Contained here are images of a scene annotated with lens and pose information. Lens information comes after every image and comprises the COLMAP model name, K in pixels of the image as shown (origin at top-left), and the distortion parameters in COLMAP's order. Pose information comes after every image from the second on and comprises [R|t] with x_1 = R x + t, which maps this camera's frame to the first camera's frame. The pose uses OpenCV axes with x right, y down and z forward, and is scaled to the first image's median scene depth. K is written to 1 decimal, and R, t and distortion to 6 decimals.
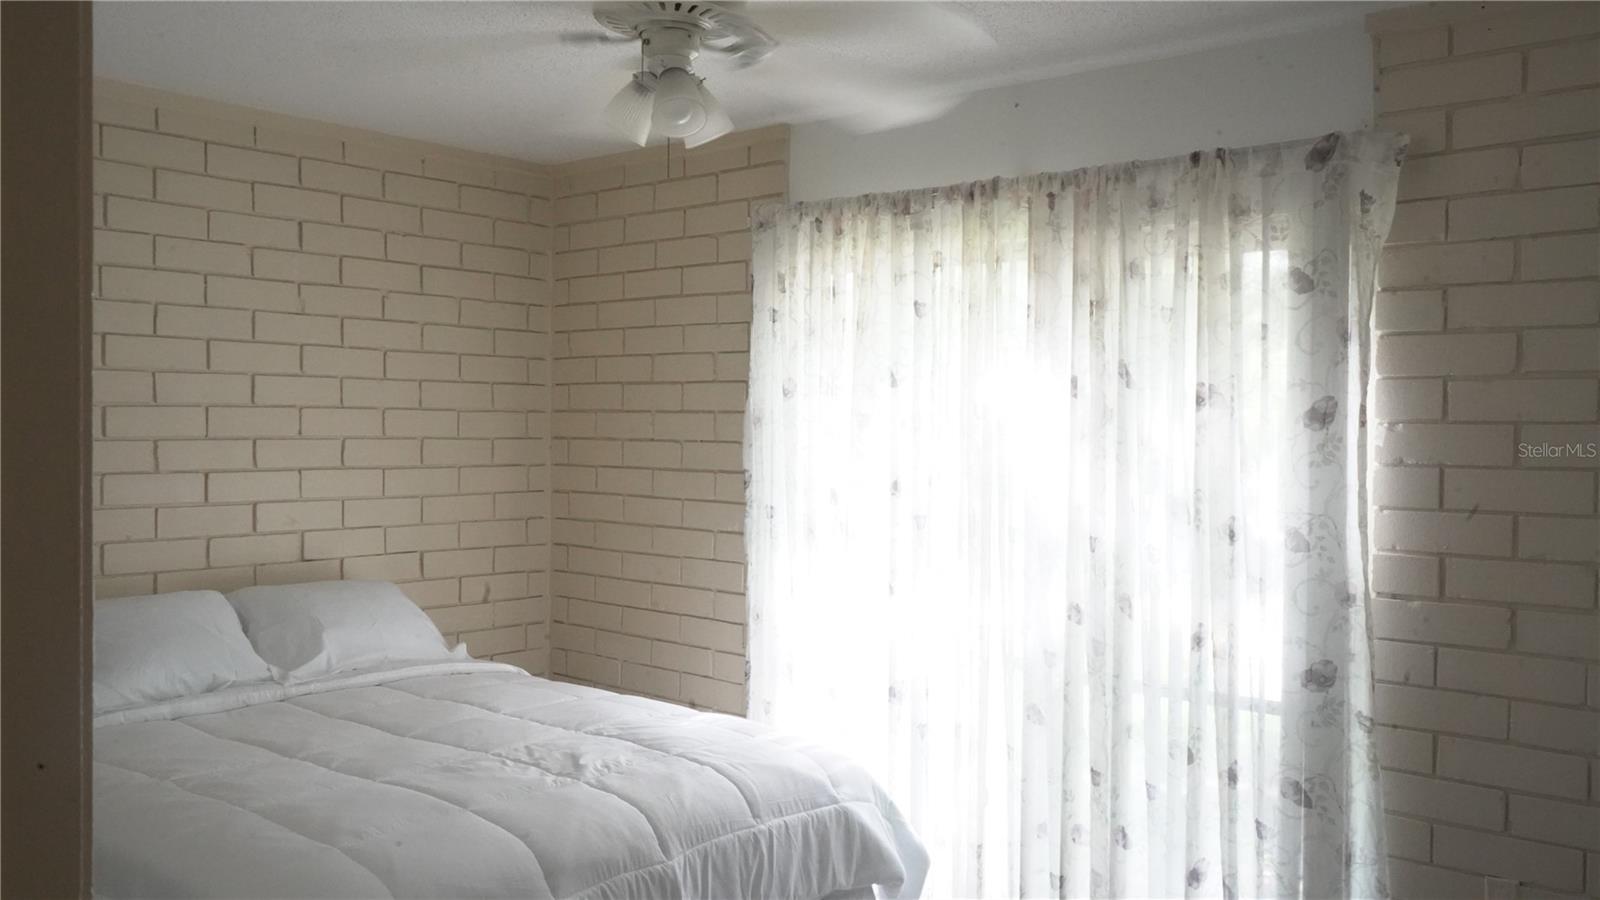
lens RADIAL K [[1302.1, 0, 800.0], [0, 1302.1, 450.0], [0, 0, 1]] dist [-0.000560, -0.002142]
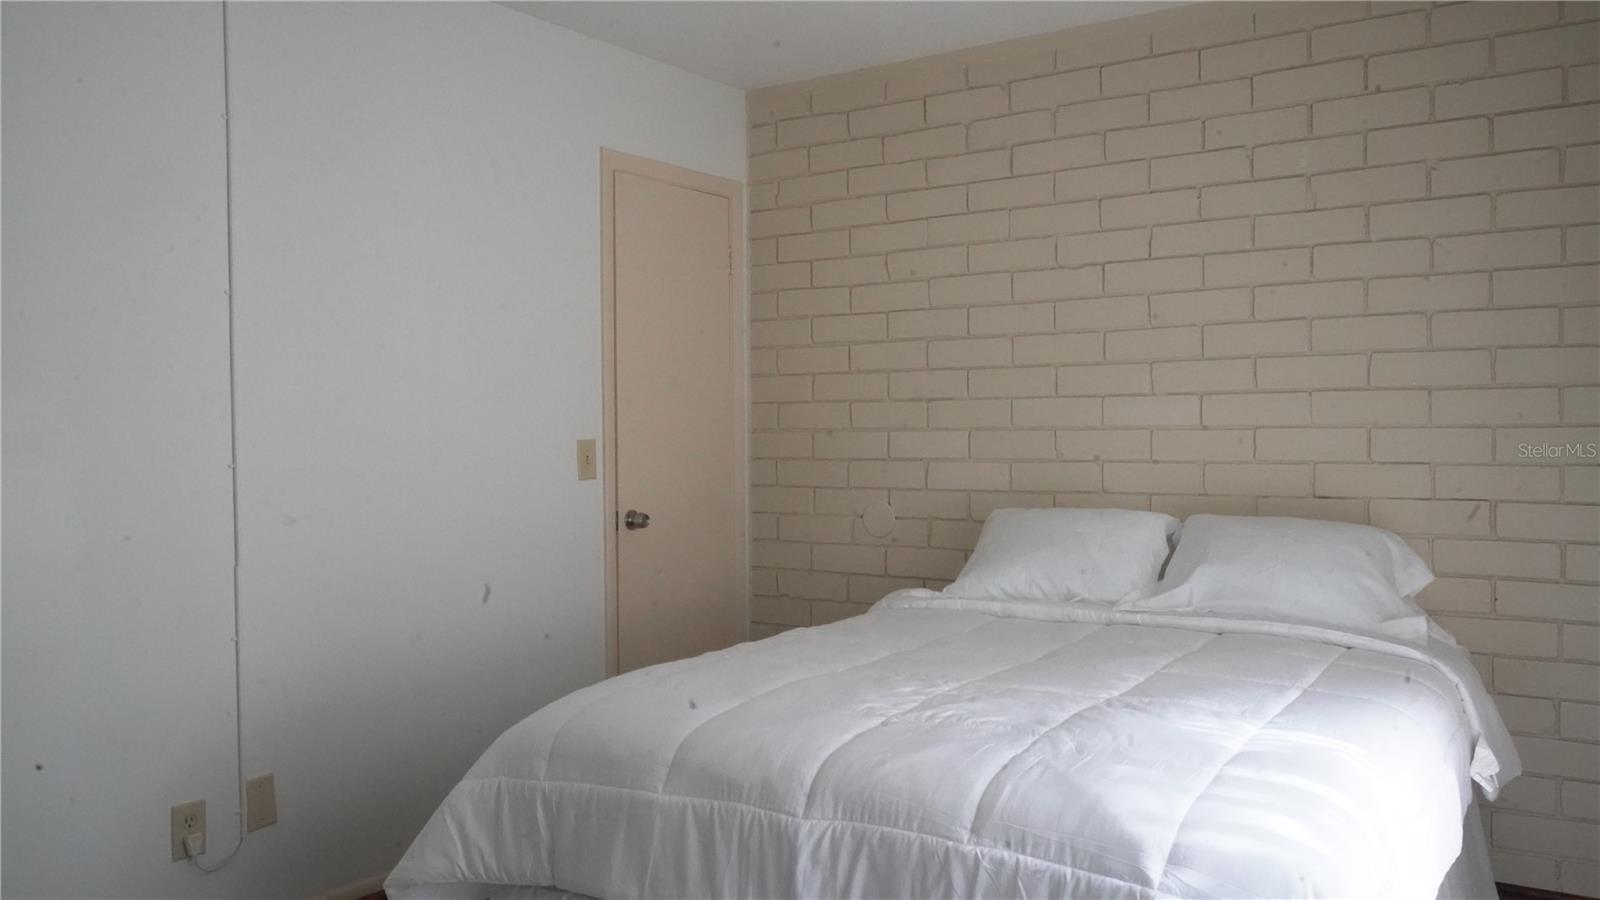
lens RADIAL K [[1256.7, 0, 800.0], [0, 1256.7, 450.0], [0, 0, 1]] dist [-0.013948, 0.001285]
pose [[0.118011, -0.003372, -0.993007, 0.509190], [-0.011628, 0.999921, -0.004777, 0.078445], [0.992944, 0.012111, 0.117963, 0.717970]]
